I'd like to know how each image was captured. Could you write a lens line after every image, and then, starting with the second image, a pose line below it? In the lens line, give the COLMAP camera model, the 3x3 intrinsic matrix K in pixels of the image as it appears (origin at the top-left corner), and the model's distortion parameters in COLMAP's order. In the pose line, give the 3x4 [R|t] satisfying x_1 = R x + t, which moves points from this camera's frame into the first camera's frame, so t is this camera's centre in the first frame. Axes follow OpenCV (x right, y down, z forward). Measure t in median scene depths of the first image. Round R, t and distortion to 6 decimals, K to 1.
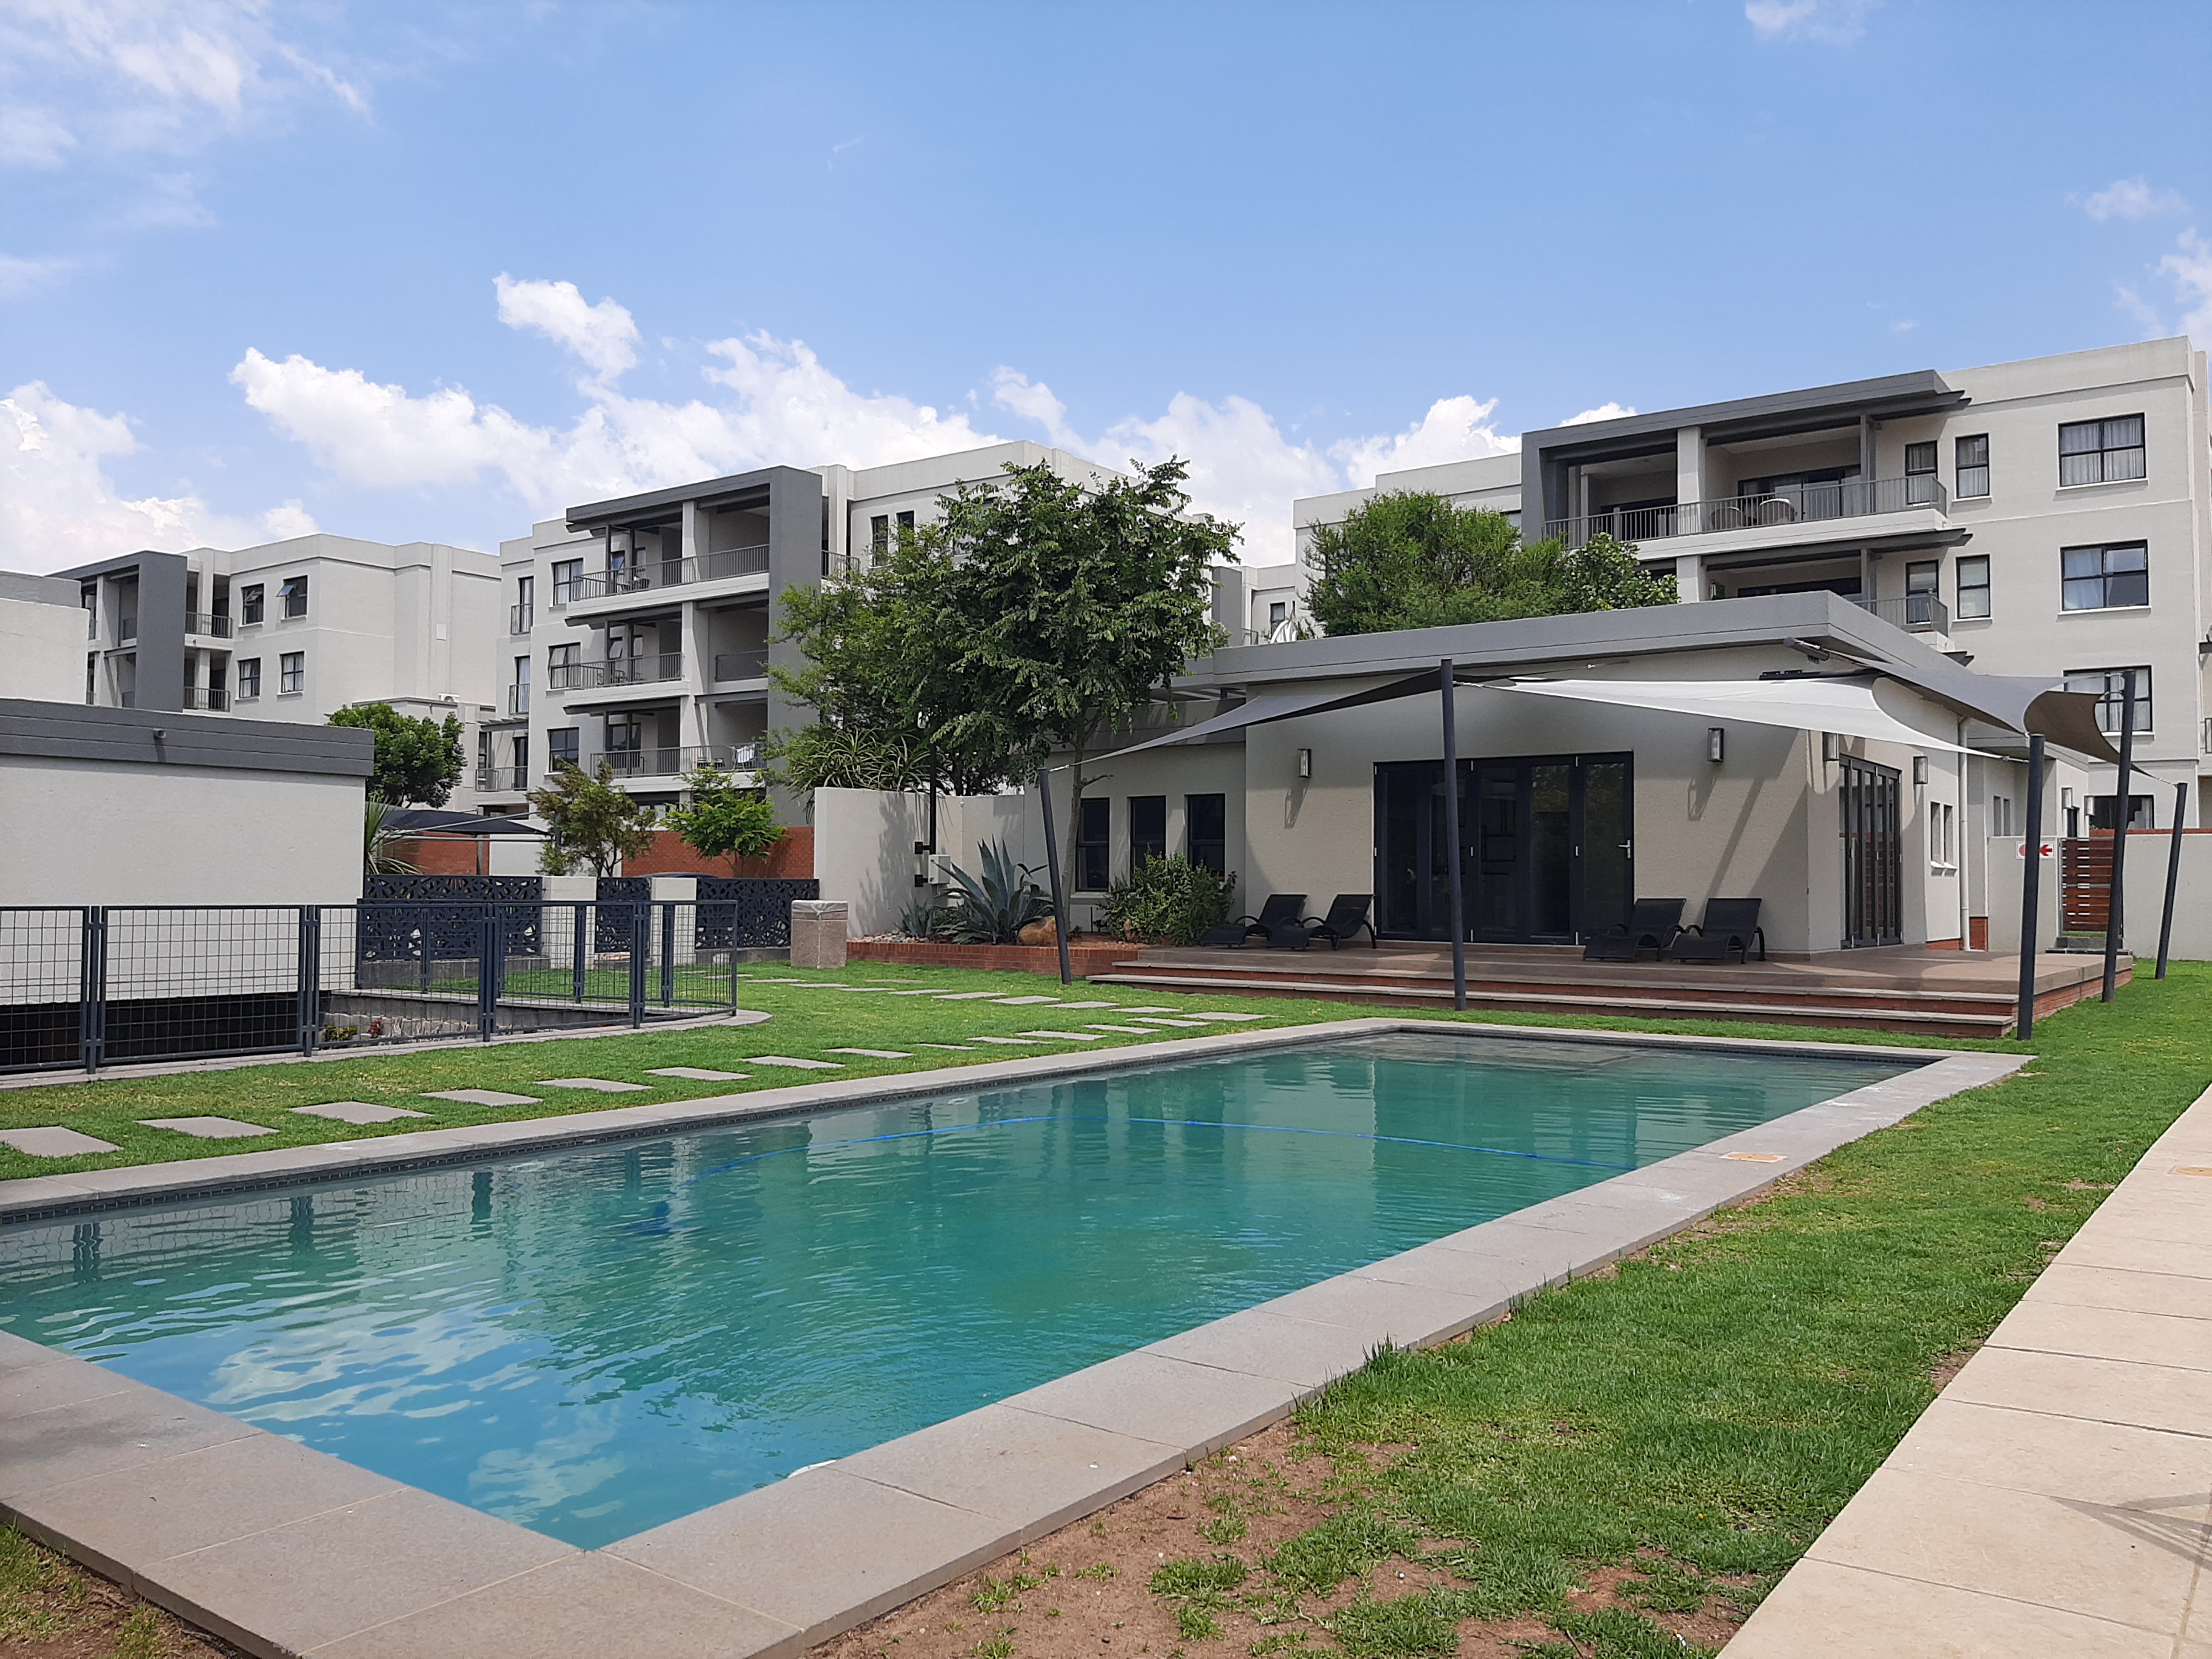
lens RADIAL K [[1718.8, 0, 1127.7], [0, 1718.8, 820.7], [0, 0, 1]] dist [0.112859, -0.202733]
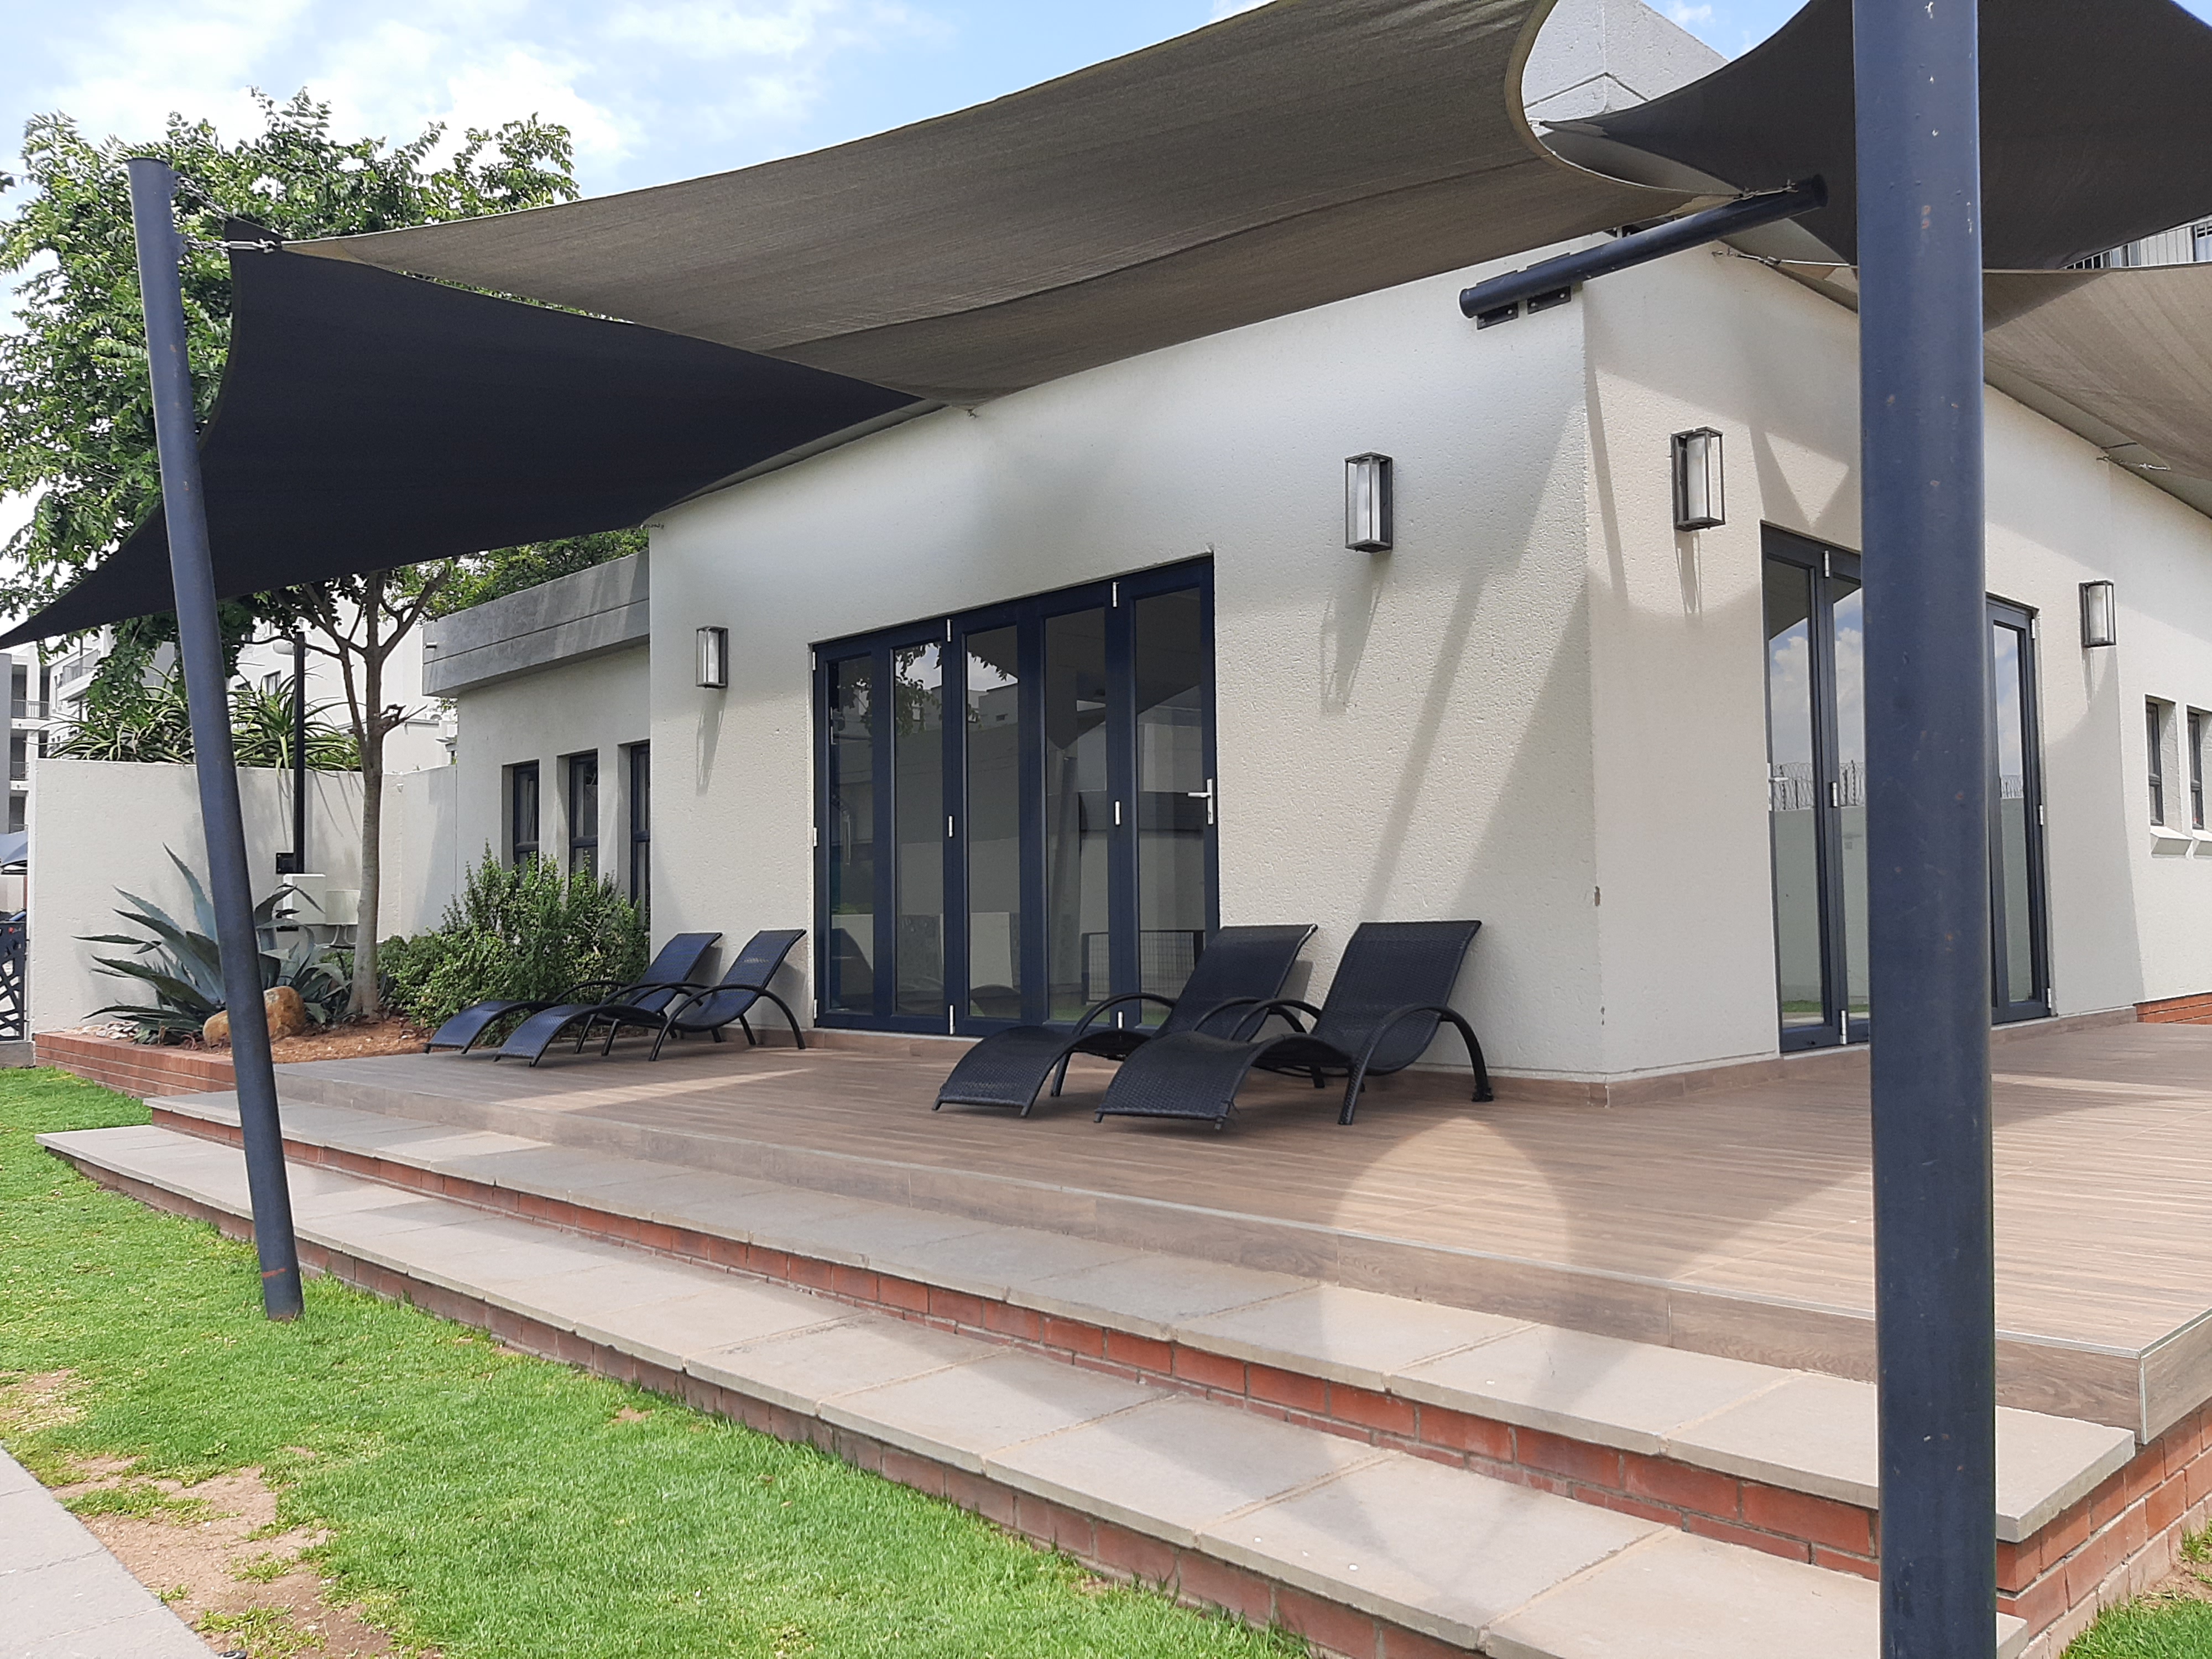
lens RADIAL K [[1718.8, 0, 1127.7], [0, 1718.8, 820.7], [0, 0, 1]] dist [0.112859, -0.202733]
pose [[0.984186, -0.033848, -0.173874, 0.163434], [0.030675, 0.999311, -0.020906, 0.013750], [0.174462, 0.015242, 0.984546, 0.297115]]
